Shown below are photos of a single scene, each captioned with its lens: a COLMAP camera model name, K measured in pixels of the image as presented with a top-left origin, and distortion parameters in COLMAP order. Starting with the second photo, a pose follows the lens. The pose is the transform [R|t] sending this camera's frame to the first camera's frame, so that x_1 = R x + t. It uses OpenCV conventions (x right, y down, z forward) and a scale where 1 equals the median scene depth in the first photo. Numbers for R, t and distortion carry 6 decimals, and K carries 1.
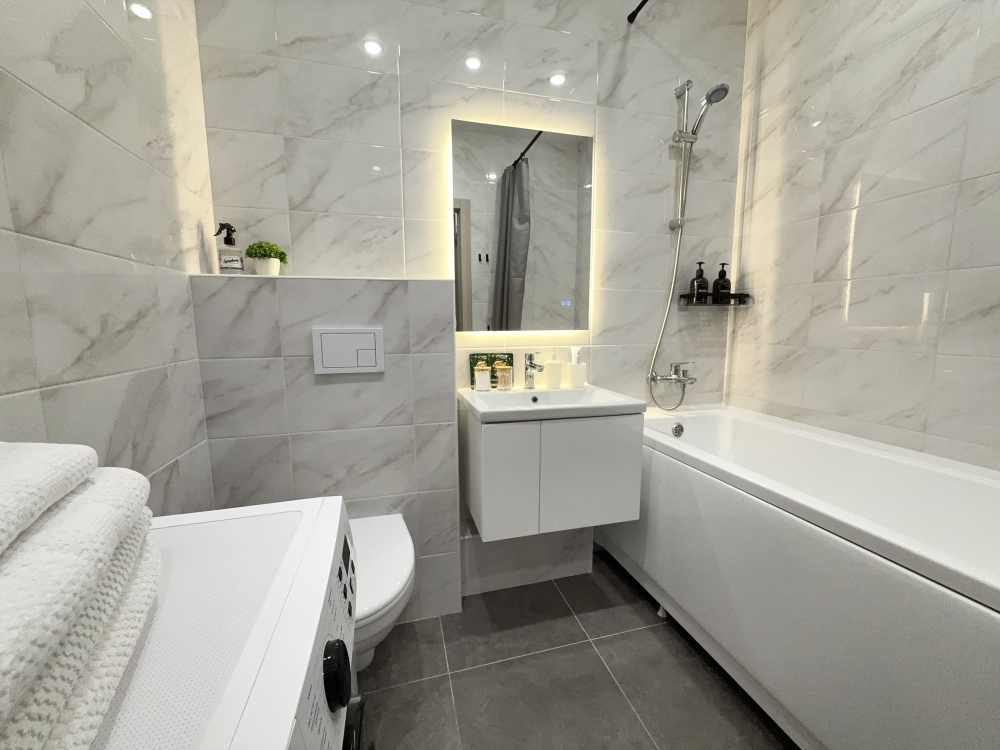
lens RADIAL K [[401.7, 0, 500.0], [0, 401.7, 375.0], [0, 0, 1]] dist [0.002366, -0.000368]
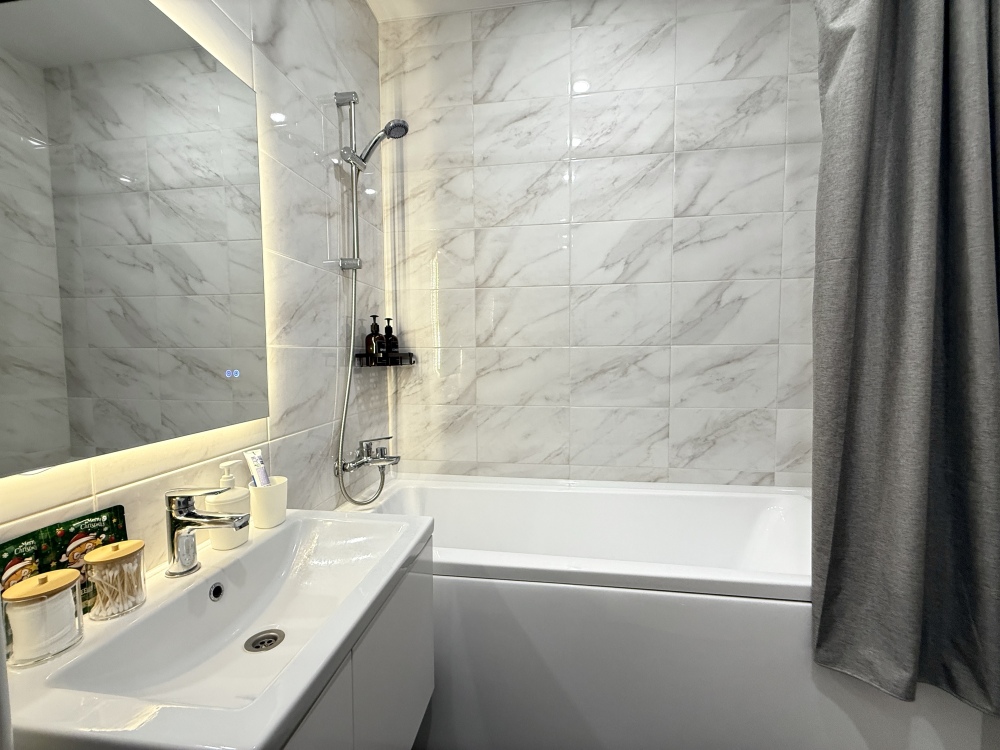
lens RADIAL K [[401.7, 0, 500.0], [0, 401.7, 375.0], [0, 0, 1]] dist [0.002366, -0.000368]
pose [[0.396915, -0.051085, 0.916433, -0.190262], [0.122660, 0.992446, 0.002197, -0.143805], [-0.909622, 0.111537, 0.400183, 0.498020]]
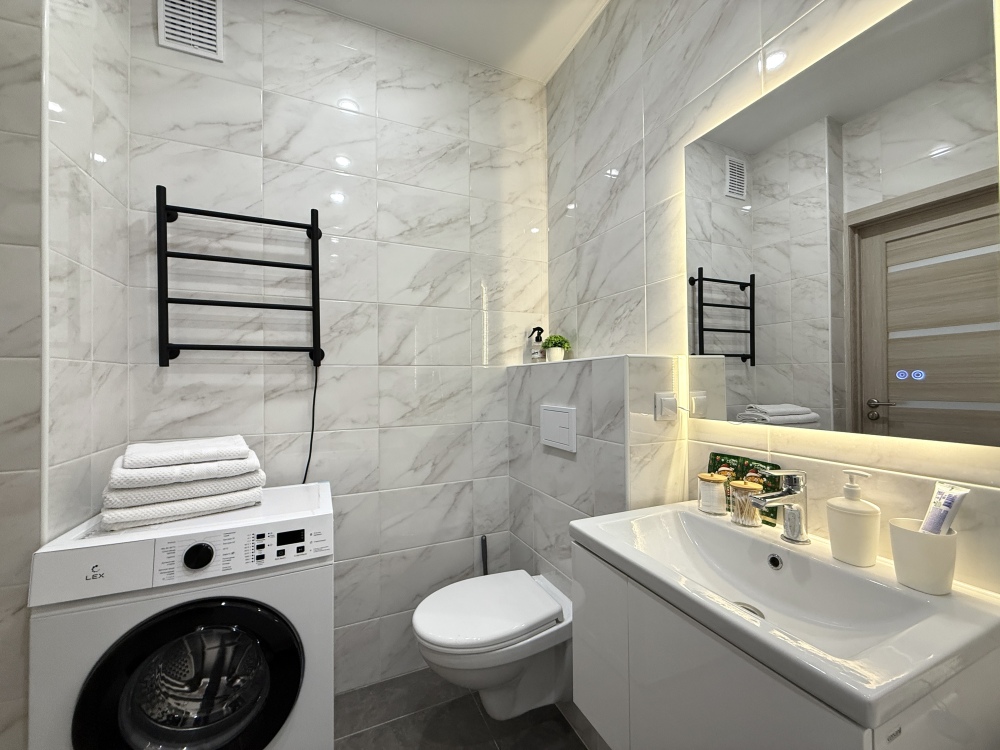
lens RADIAL K [[401.7, 0, 500.0], [0, 401.7, 375.0], [0, 0, 1]] dist [0.002366, -0.000368]
pose [[0.152275, -0.010654, -0.988281, 0.550747], [-0.117414, 0.992666, -0.028792, -0.122638], [0.981339, 0.120422, 0.149908, 0.541997]]
